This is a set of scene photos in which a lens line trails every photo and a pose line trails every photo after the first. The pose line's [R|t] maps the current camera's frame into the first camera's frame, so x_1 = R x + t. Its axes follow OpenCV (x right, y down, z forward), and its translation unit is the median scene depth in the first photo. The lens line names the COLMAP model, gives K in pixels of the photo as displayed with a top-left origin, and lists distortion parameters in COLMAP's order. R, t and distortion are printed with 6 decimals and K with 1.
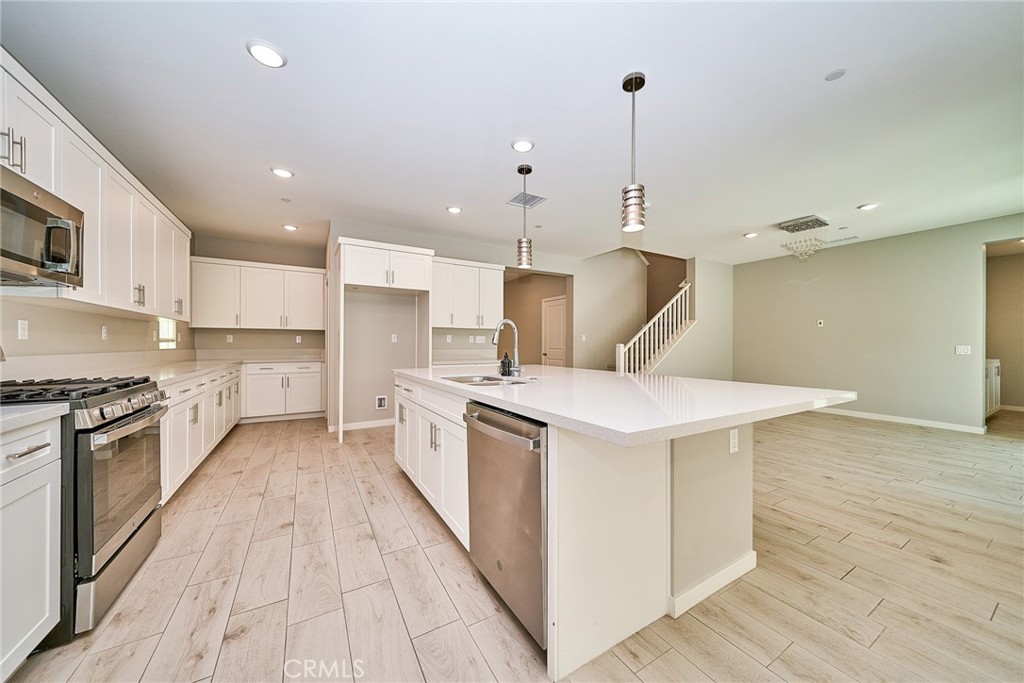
lens RADIAL K [[349.5, 0, 514.9], [0, 349.5, 343.8], [0, 0, 1]] dist [0.001526, -0.000666]
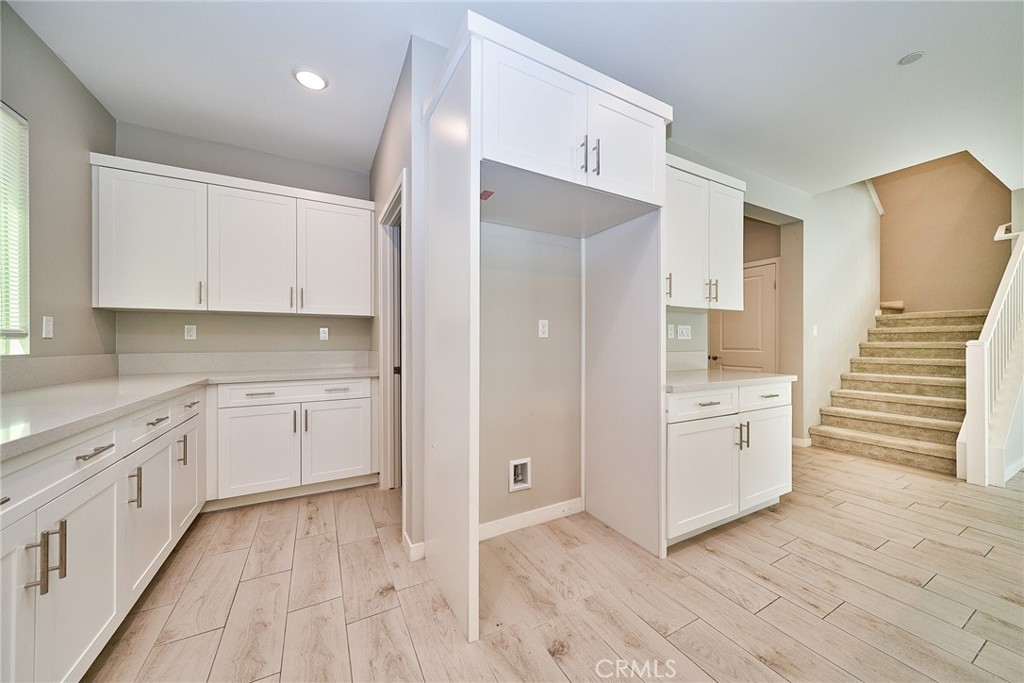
lens RADIAL K [[378.3, 0, 528.4], [0, 378.3, 339.7], [0, 0, 1]] dist [0.001785, -0.000722]
pose [[0.999537, -0.002765, -0.030297, -0.373421], [0.002607, 0.999983, -0.005258, 0.000197], [0.030311, 0.005177, 0.999527, 0.558343]]
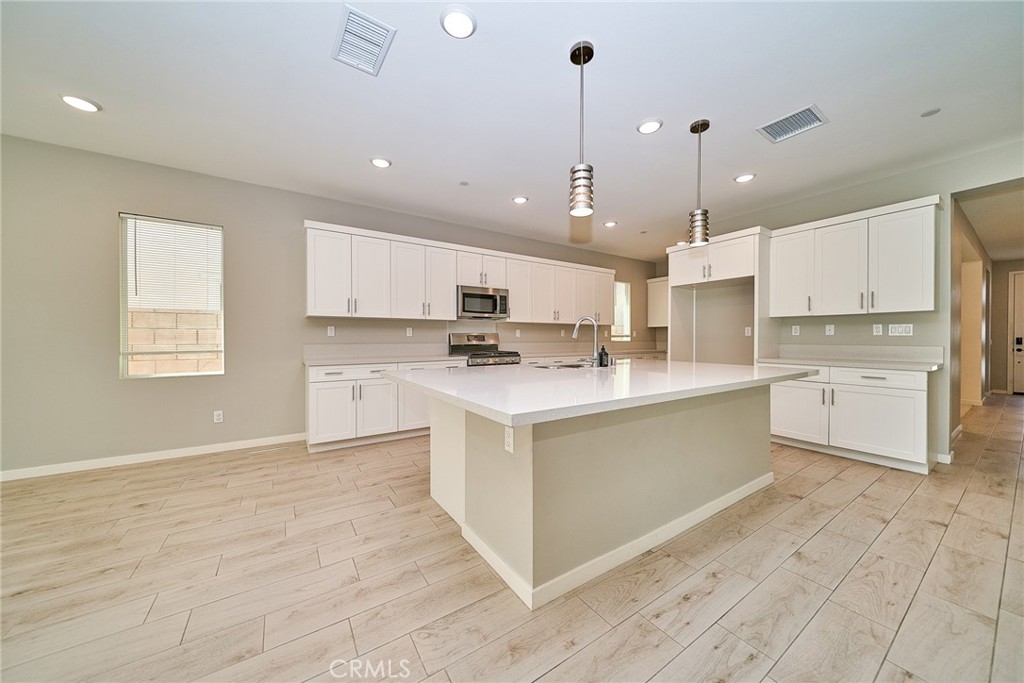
lens RADIAL K [[349.5, 0, 511.1], [0, 349.5, 342.0], [0, 0, 1]] dist [0.001526, -0.000666]
pose [[0.042173, 0.009994, -0.999060, 0.582958], [0.003213, 0.999943, 0.010138, 0.000482], [0.999105, -0.003638, 0.042139, 0.359014]]
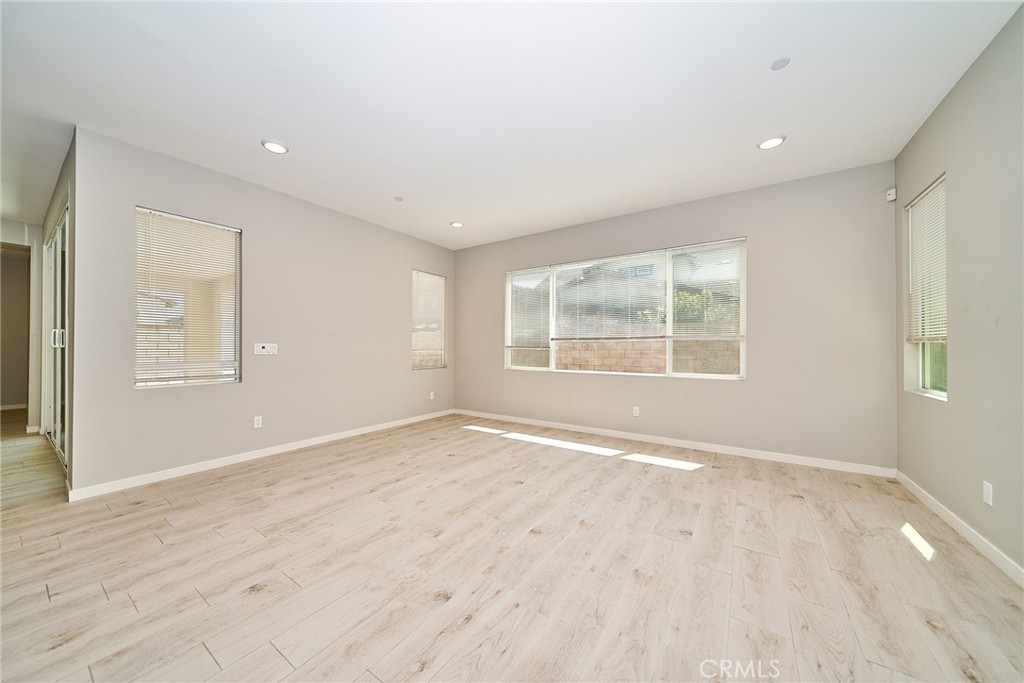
lens RADIAL K [[349.5, 0, 509.1], [0, 349.5, 343.0], [0, 0, 1]] dist [0.001526, -0.000666]
pose [[-0.423986, 0.006613, 0.905644, -0.082945], [-0.004559, 0.999945, -0.009435, -0.001303], [-0.905657, -0.008129, -0.423933, -0.003190]]
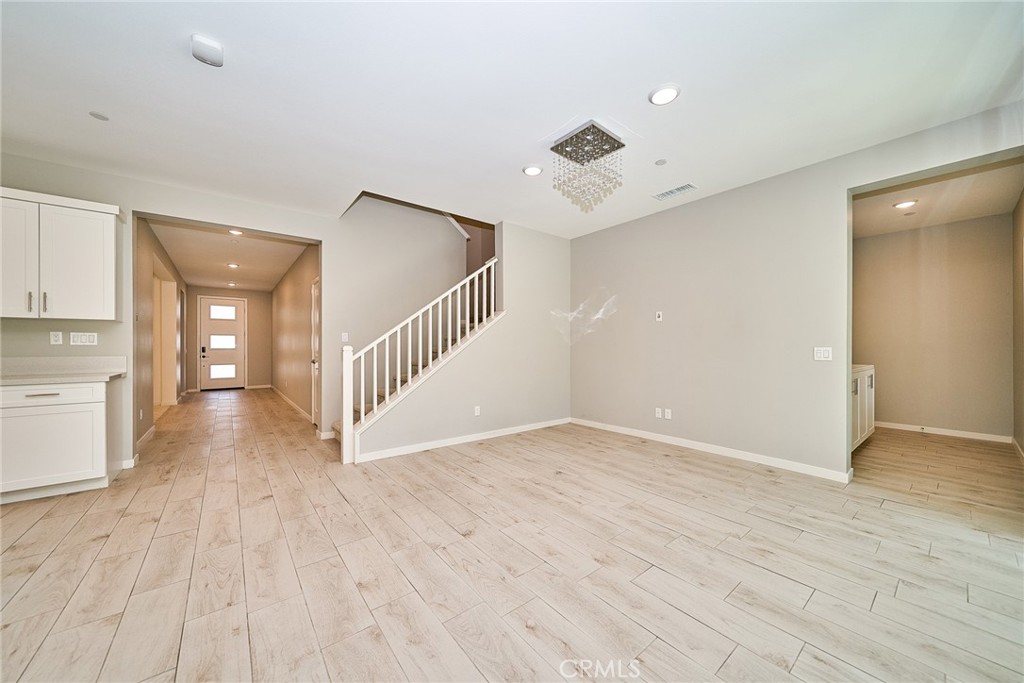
lens RADIAL K [[349.5, 0, 514.8], [0, 349.5, 348.1], [0, 0, 1]] dist [0.001526, -0.000666]
pose [[0.990777, -0.003759, 0.135453, 0.616370], [0.002918, 0.999975, 0.006407, 0.001315], [-0.135474, -0.005953, 0.990763, 0.424454]]
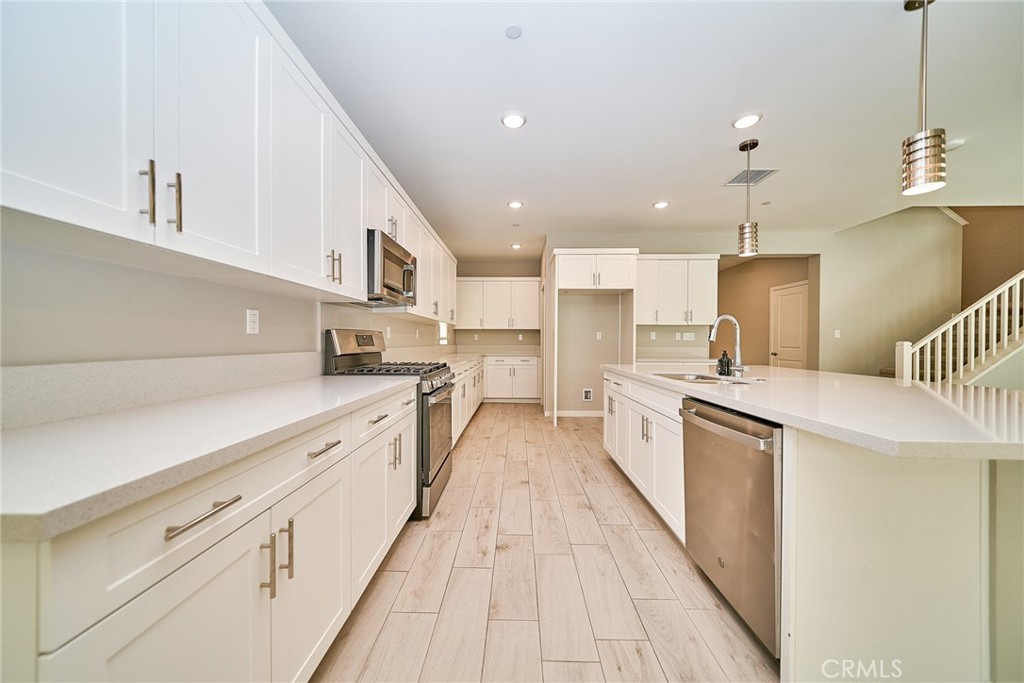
lens RADIAL K [[349.5, 0, 512.5], [0, 349.5, 342.7], [0, 0, 1]] dist [0.001526, -0.000666]
pose [[0.850162, 0.003476, -0.526510, -0.008166], [-0.001072, 0.999988, 0.004870, 0.000190], [0.526521, -0.003576, 0.850155, -0.052295]]
